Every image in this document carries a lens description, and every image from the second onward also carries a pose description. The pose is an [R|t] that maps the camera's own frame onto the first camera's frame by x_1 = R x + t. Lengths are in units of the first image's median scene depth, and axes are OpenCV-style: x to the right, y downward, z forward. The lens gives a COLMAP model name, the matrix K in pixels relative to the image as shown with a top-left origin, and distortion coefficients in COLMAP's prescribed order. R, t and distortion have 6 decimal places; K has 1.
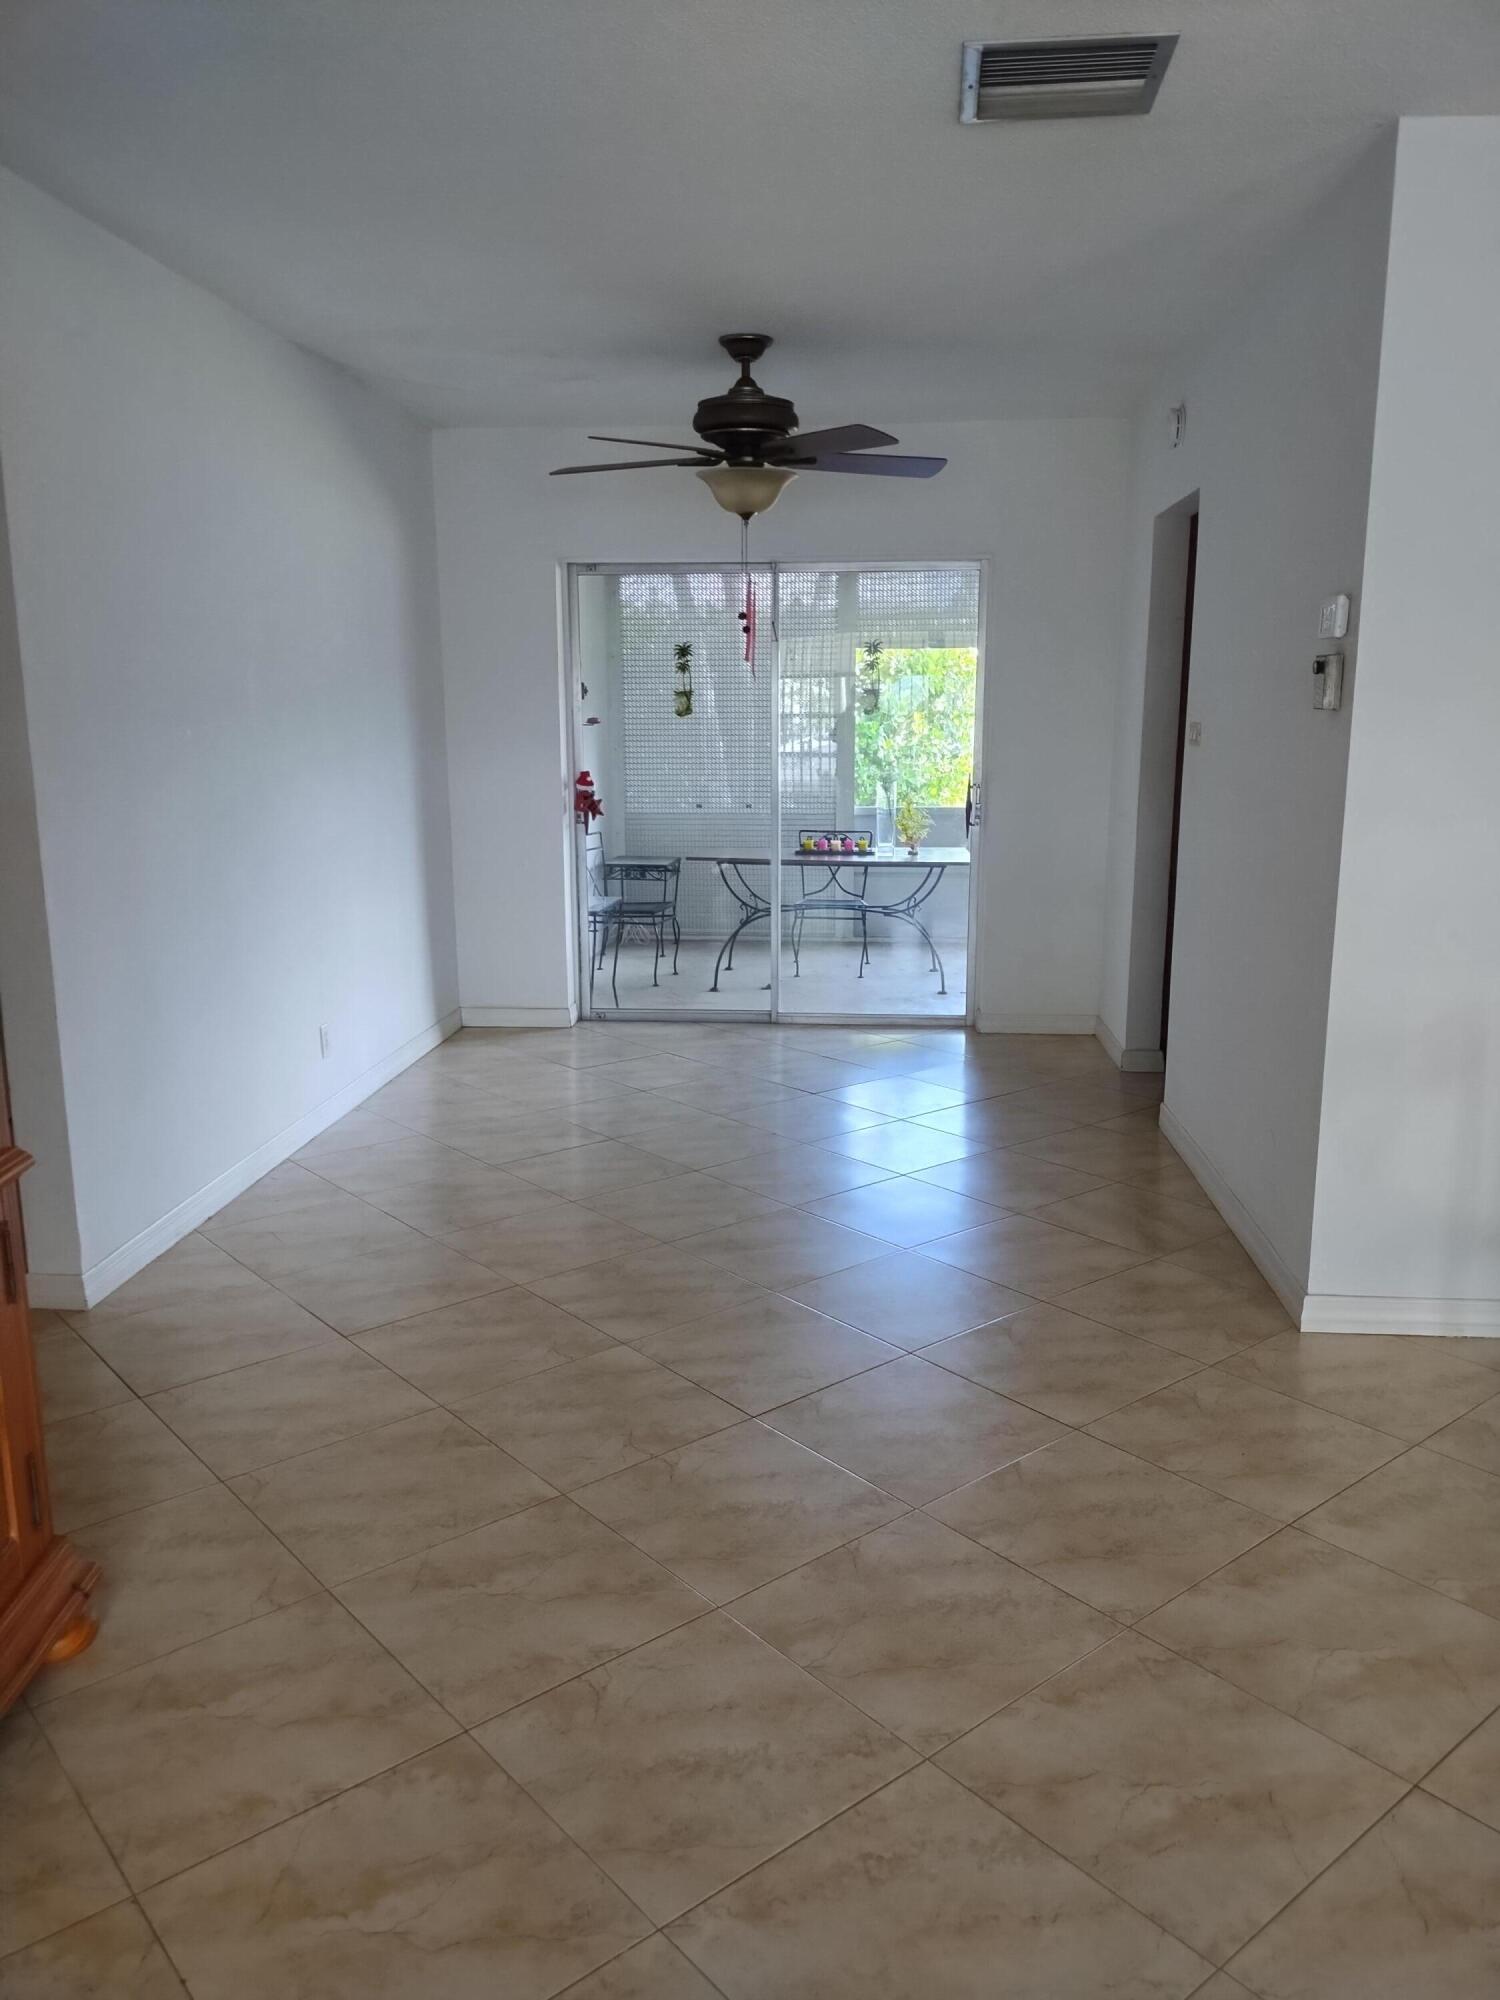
lens RADIAL K [[1505.3, 0, 750.2], [0, 1505.3, 1001.4], [0, 0, 1]] dist [-0.005006, -0.007666]
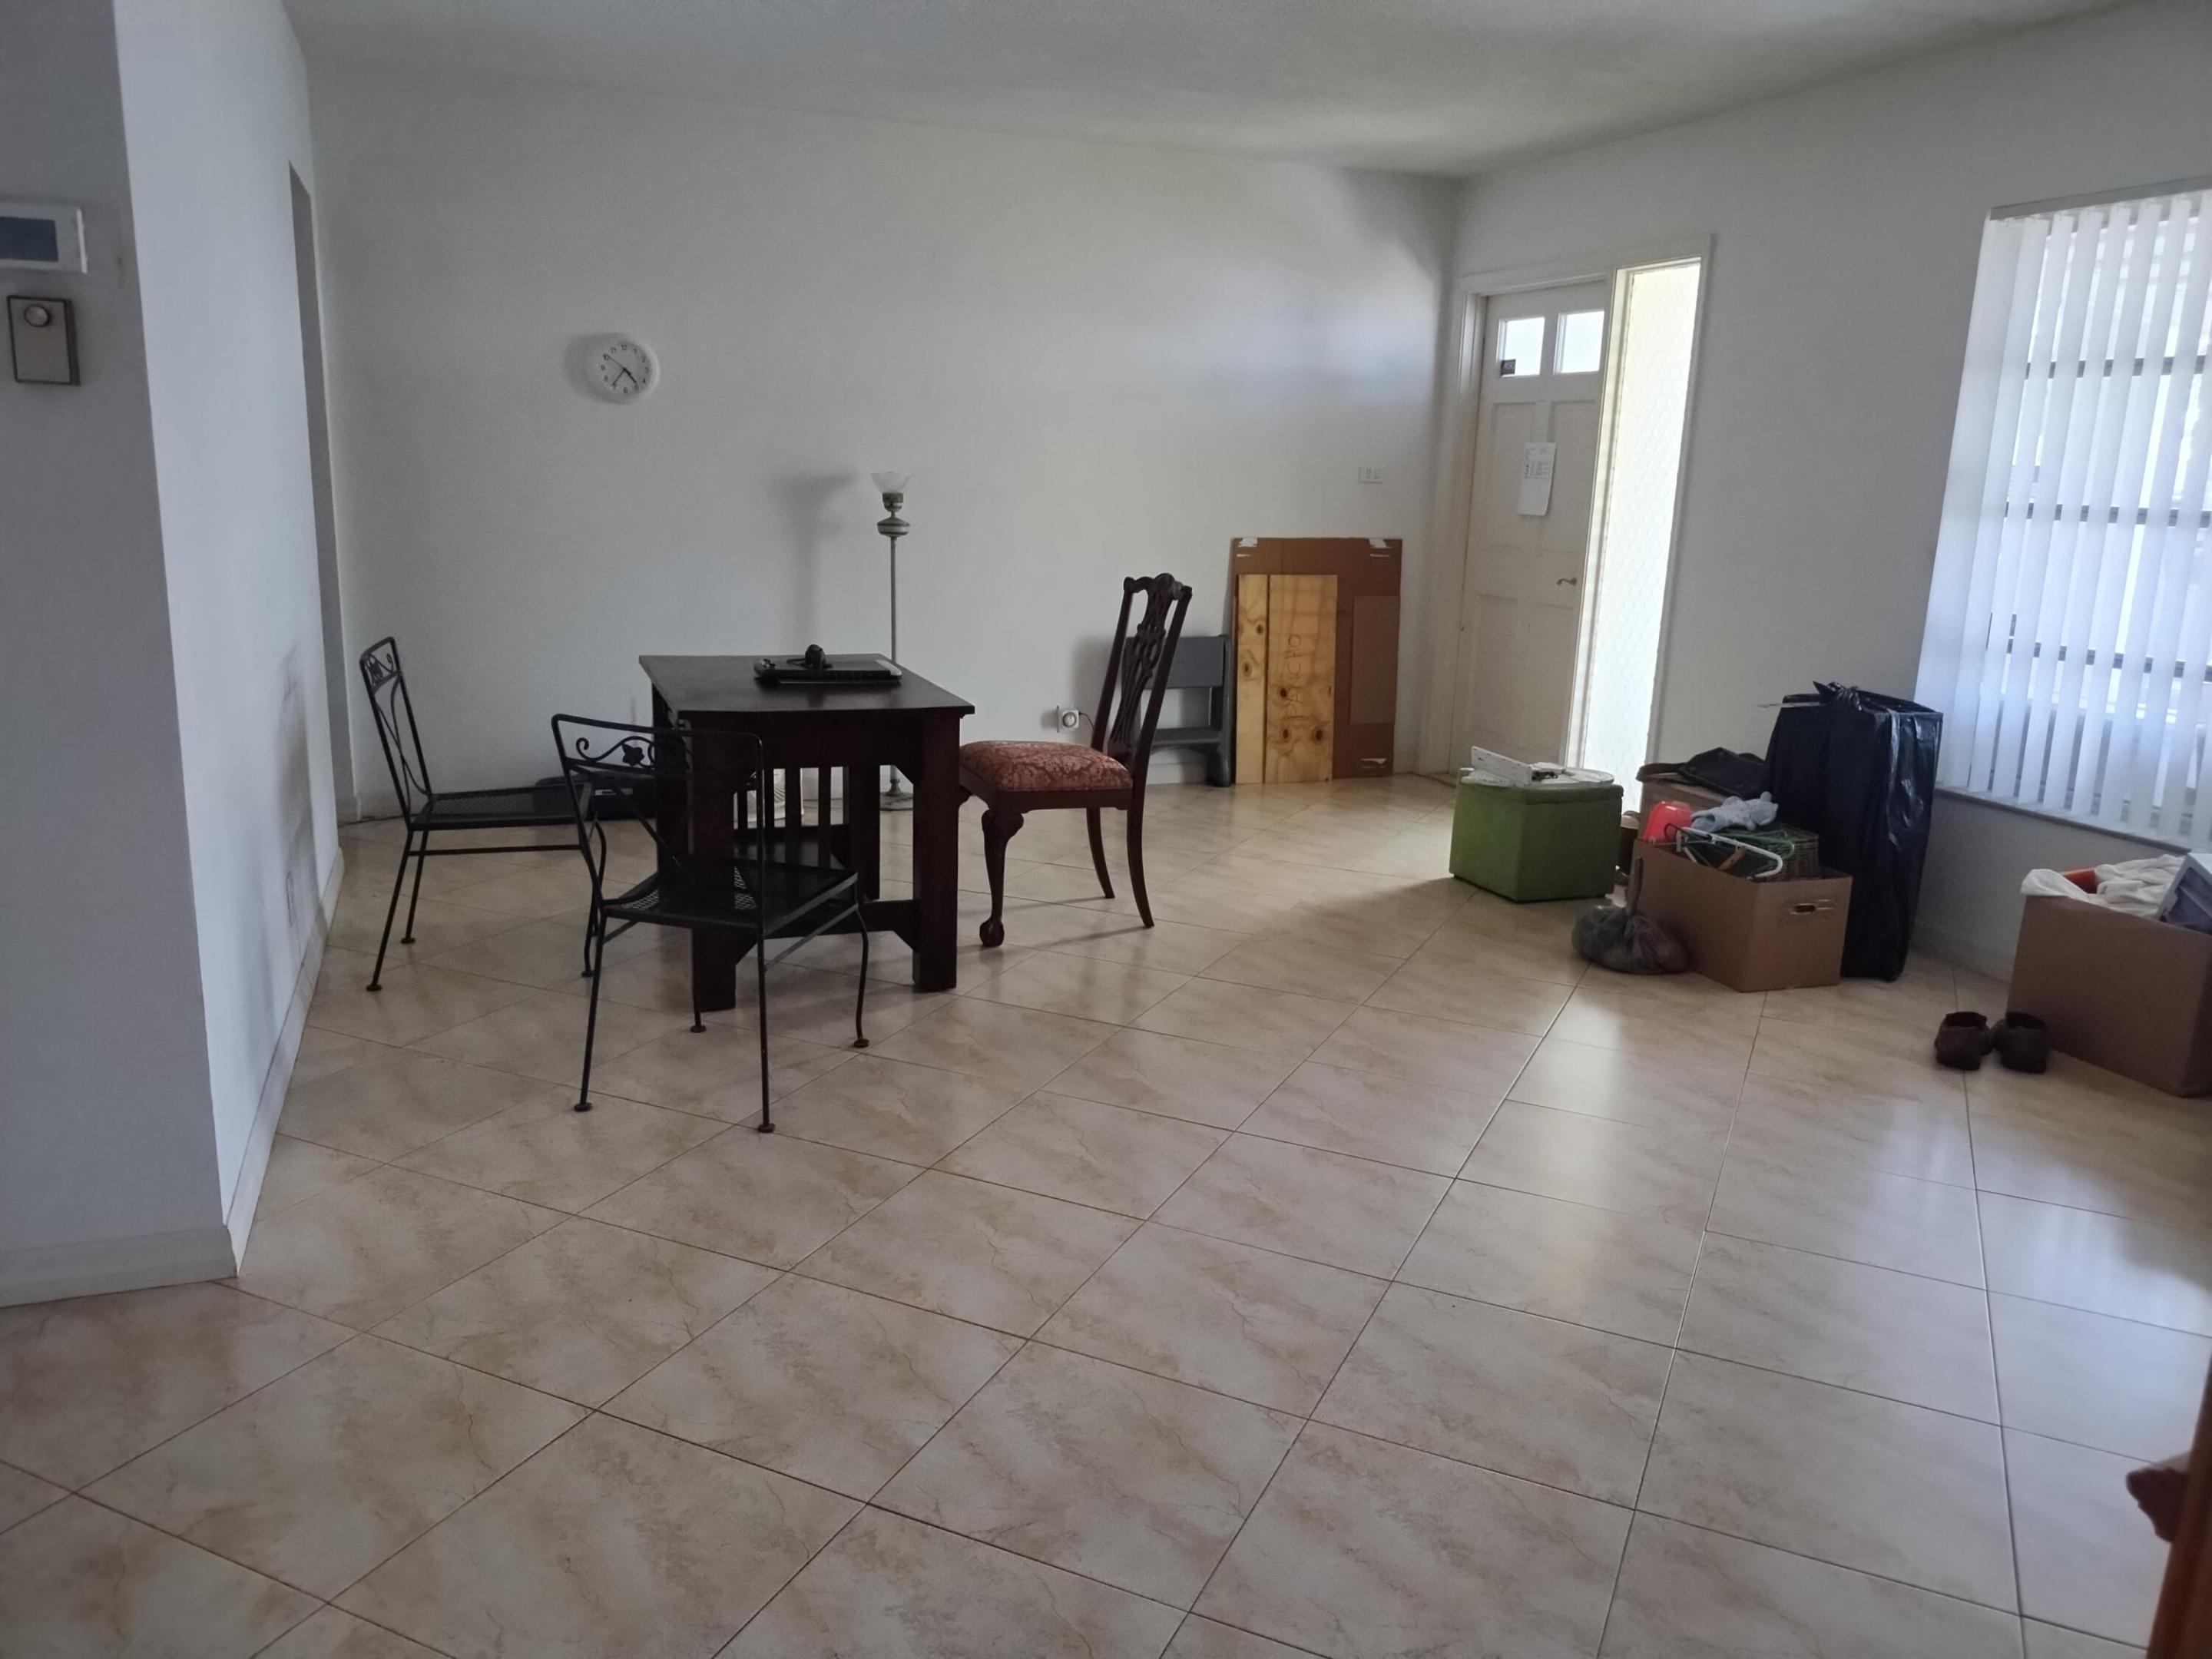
lens RADIAL K [[1664.9, 0, 1105.3], [0, 1664.9, 826.4], [0, 0, 1]] dist [-0.005006, -0.007666]
pose [[-0.420876, -0.218947, 0.880299, -0.738317], [0.153138, 0.939356, 0.306852, -0.259719], [-0.894098, 0.263954, -0.361824, 1.401061]]
